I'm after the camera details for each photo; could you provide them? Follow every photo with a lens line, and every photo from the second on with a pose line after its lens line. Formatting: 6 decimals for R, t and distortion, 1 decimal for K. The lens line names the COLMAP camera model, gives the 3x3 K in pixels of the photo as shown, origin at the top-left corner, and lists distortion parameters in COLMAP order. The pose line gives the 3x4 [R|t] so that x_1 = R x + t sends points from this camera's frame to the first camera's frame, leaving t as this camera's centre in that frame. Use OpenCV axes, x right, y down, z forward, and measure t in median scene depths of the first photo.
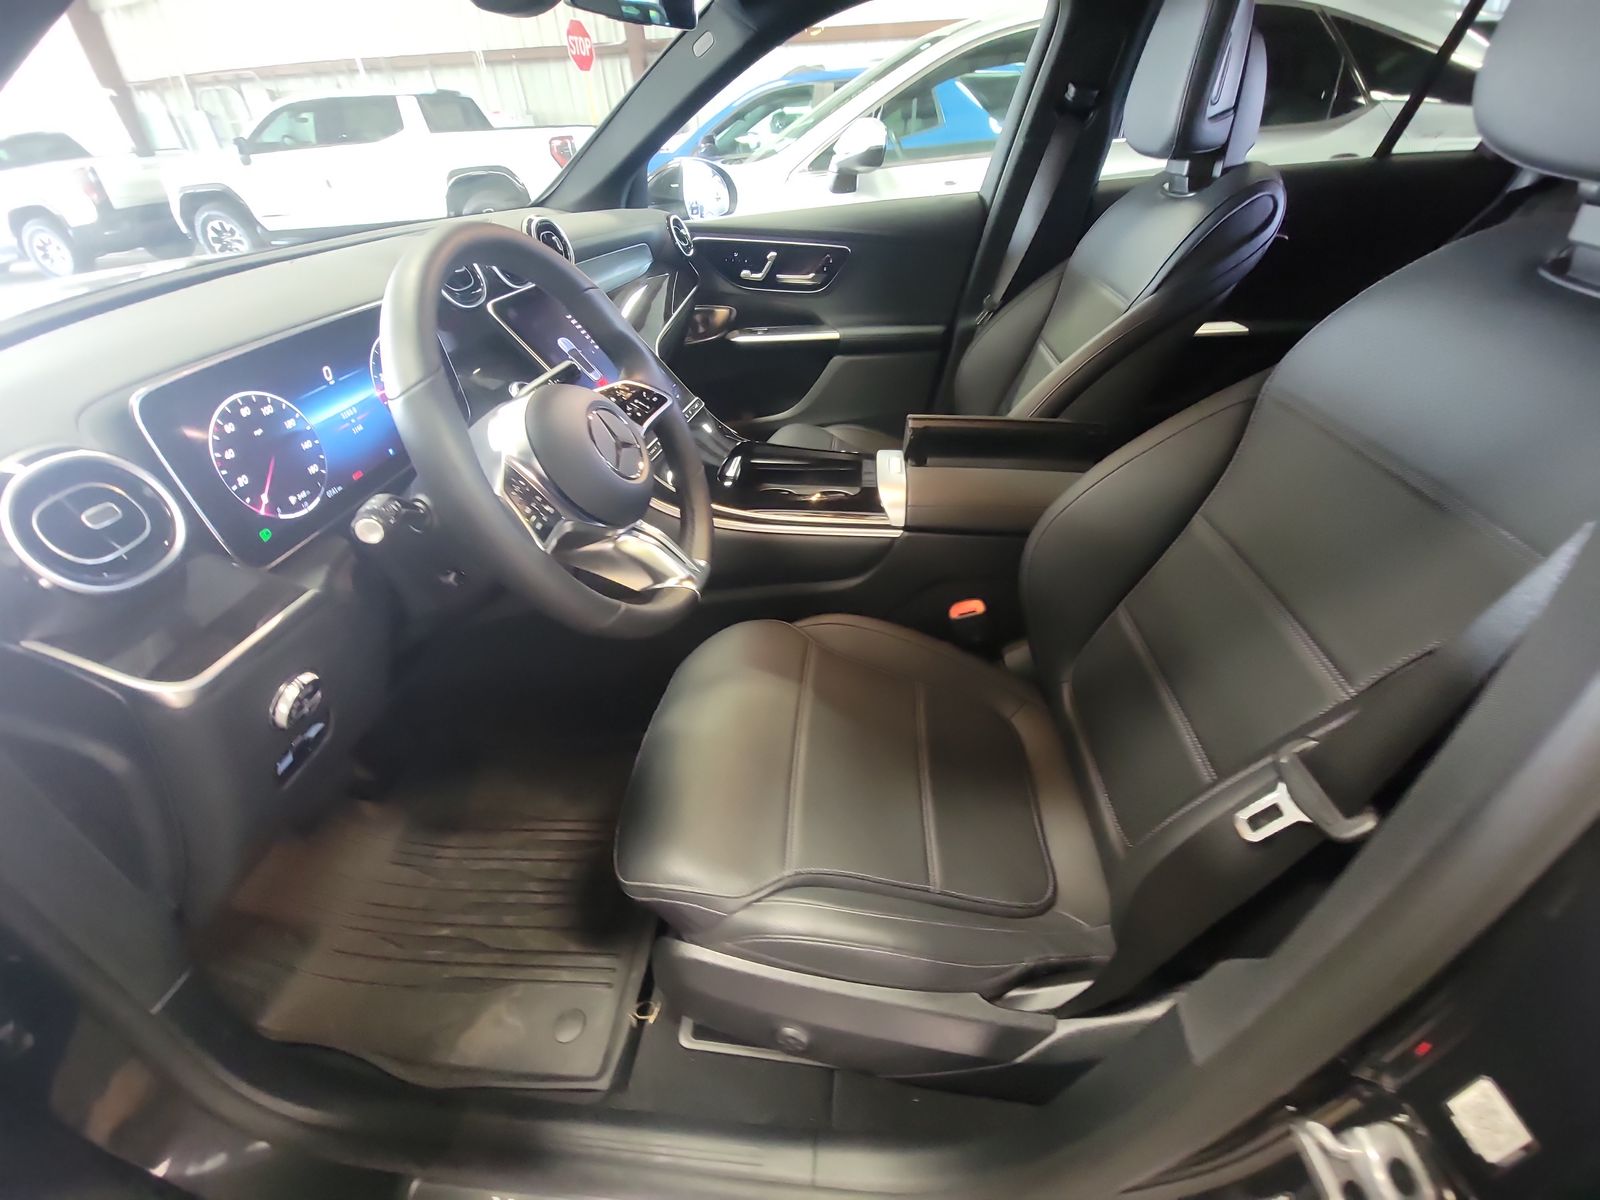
lens RADIAL K [[645.4, 0, 796.9], [0, 645.4, 588.7], [0, 0, 1]] dist [0.000989, -0.002659]
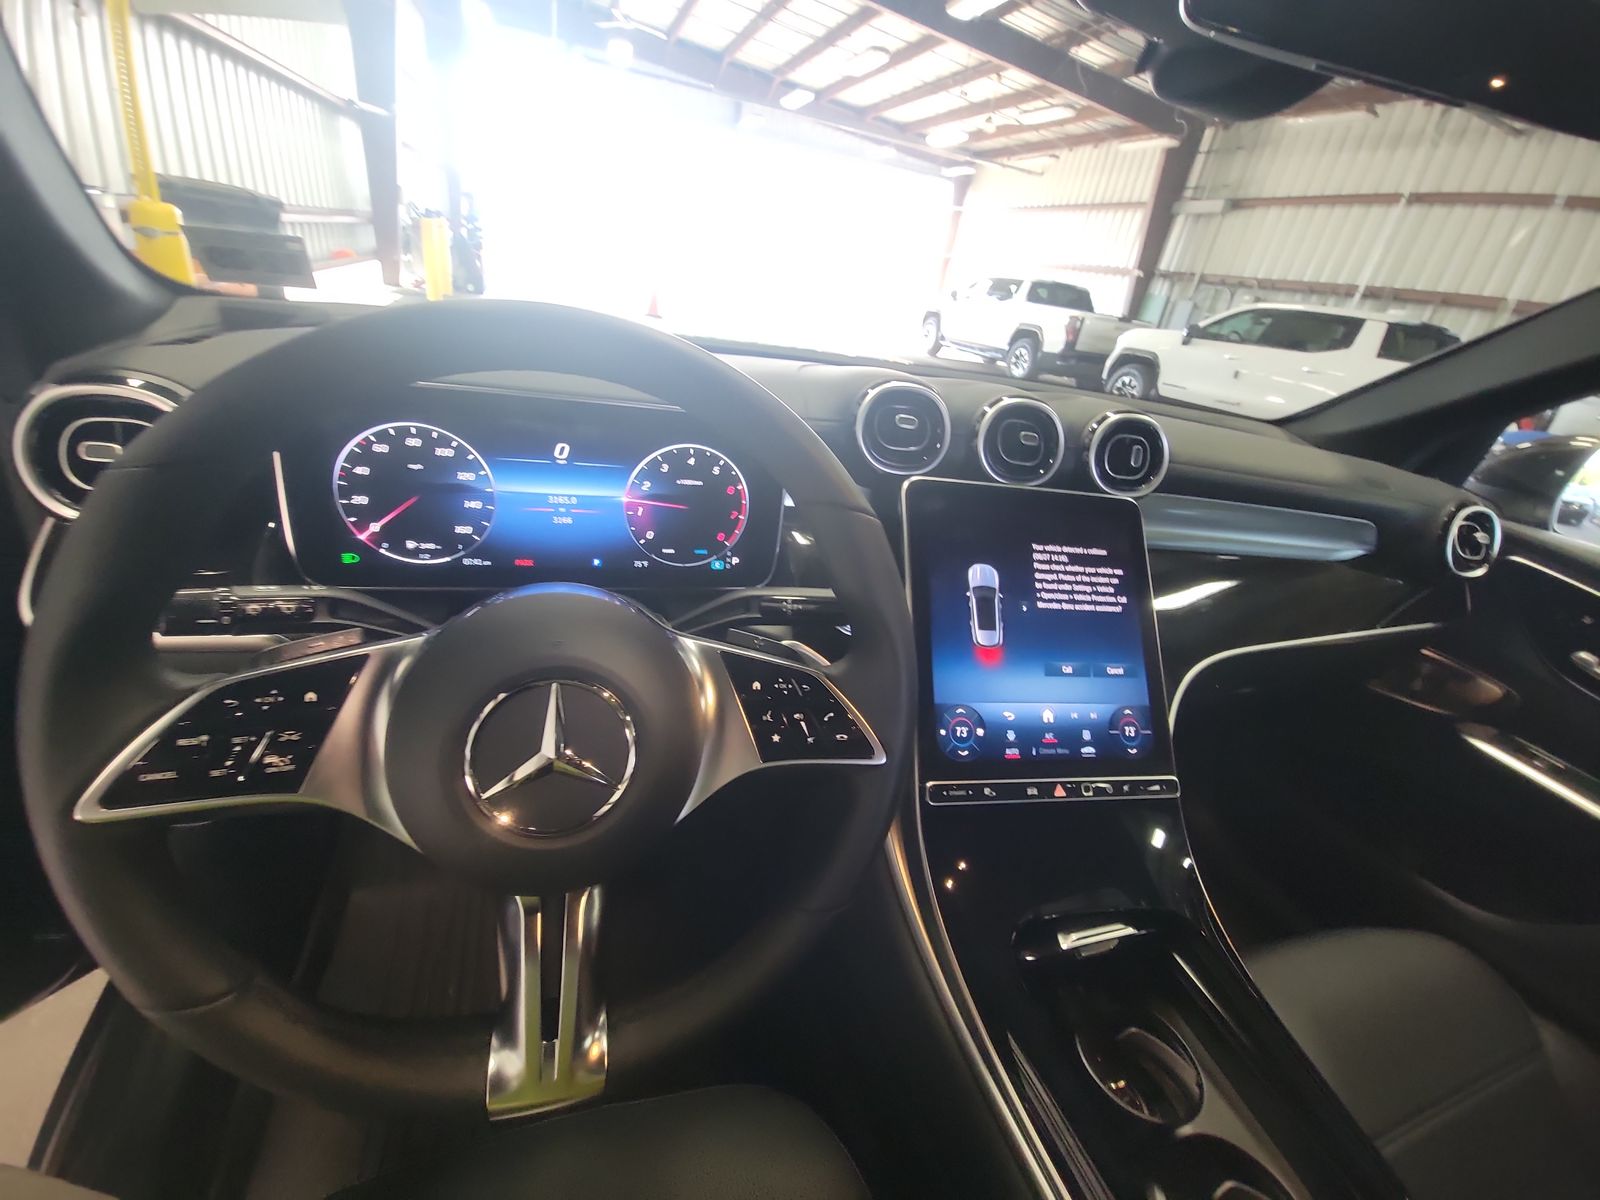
lens RADIAL K [[645.4, 0, 793.3], [0, 645.4, 593.5], [0, 0, 1]] dist [0.000989, -0.002659]
pose [[0.384153, 0.497566, -0.777724, 0.107637], [-0.662945, 0.734936, 0.142733, -0.506974], [0.642596, 0.460757, 0.612187, 0.764640]]
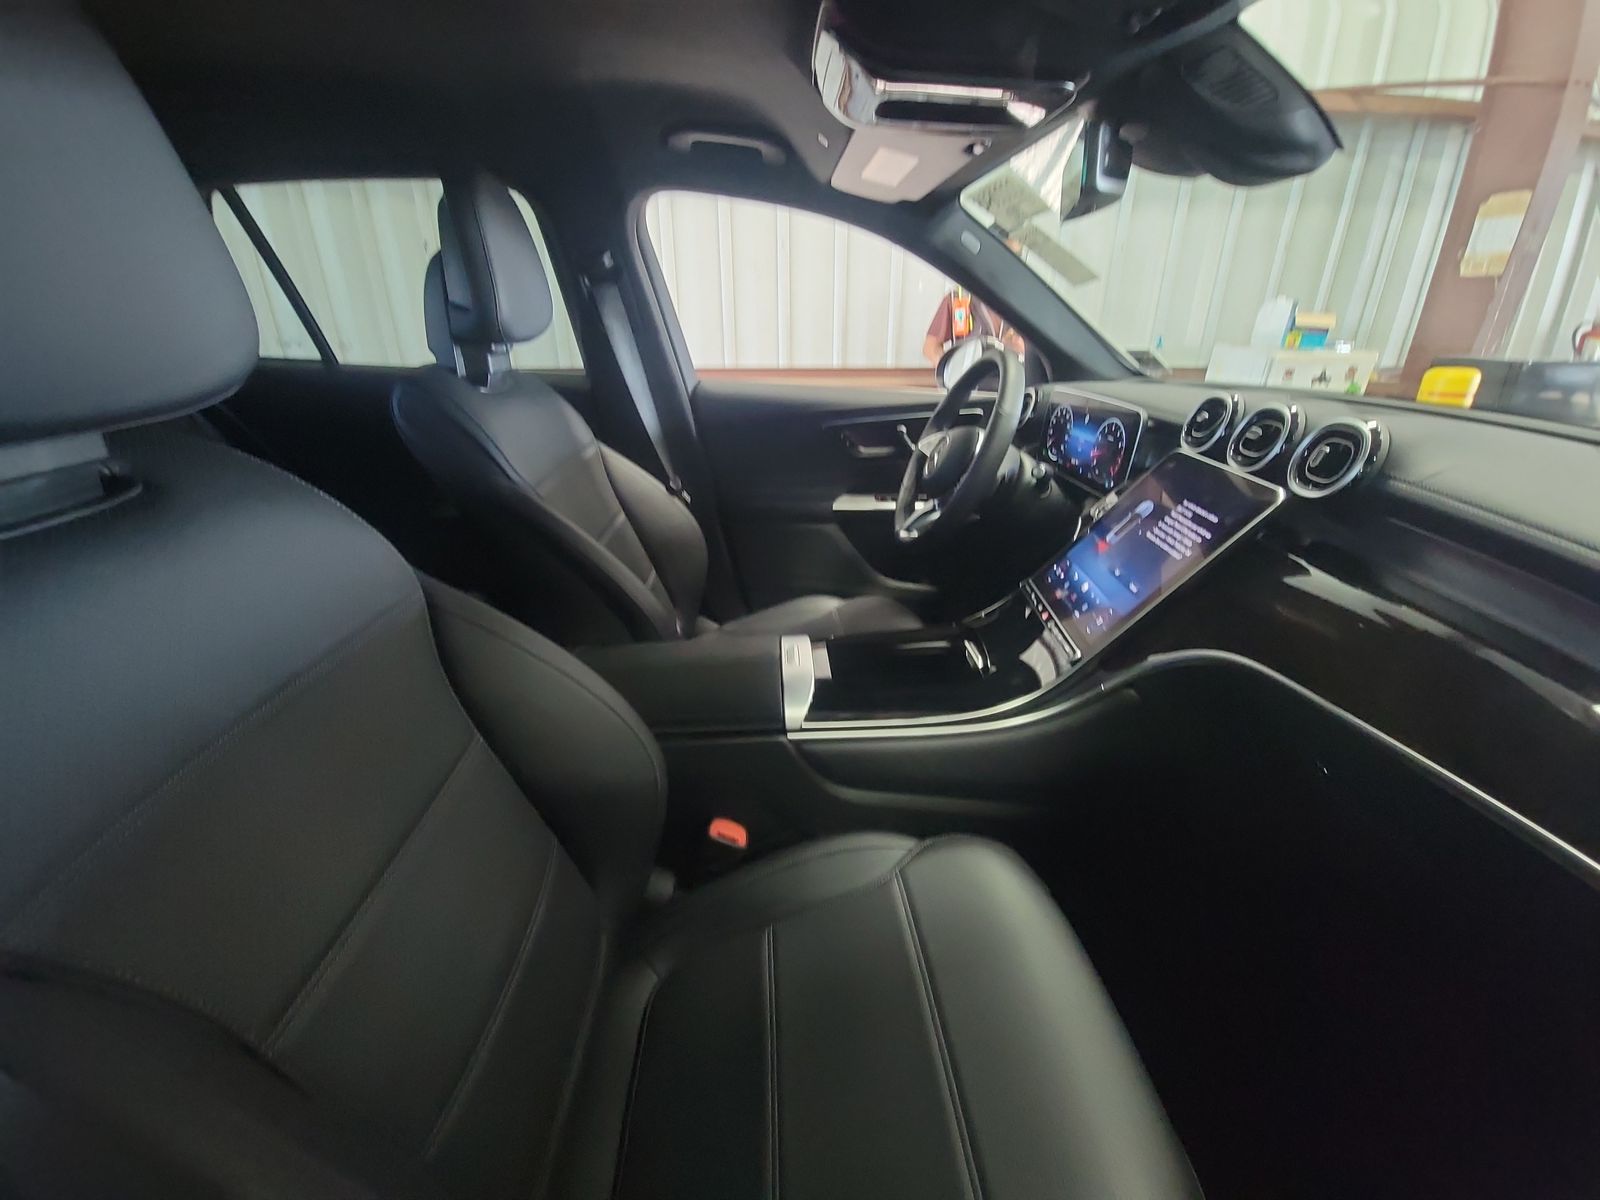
lens RADIAL K [[645.4, 0, 801.9], [0, 645.4, 603.1], [0, 0, 1]] dist [0.000989, -0.002659]
pose [[-0.993386, 0.056008, -0.100240, 0.377600], [-0.056925, 0.517932, 0.853525, -1.671096], [0.099722, 0.853586, -0.511318, 2.388661]]
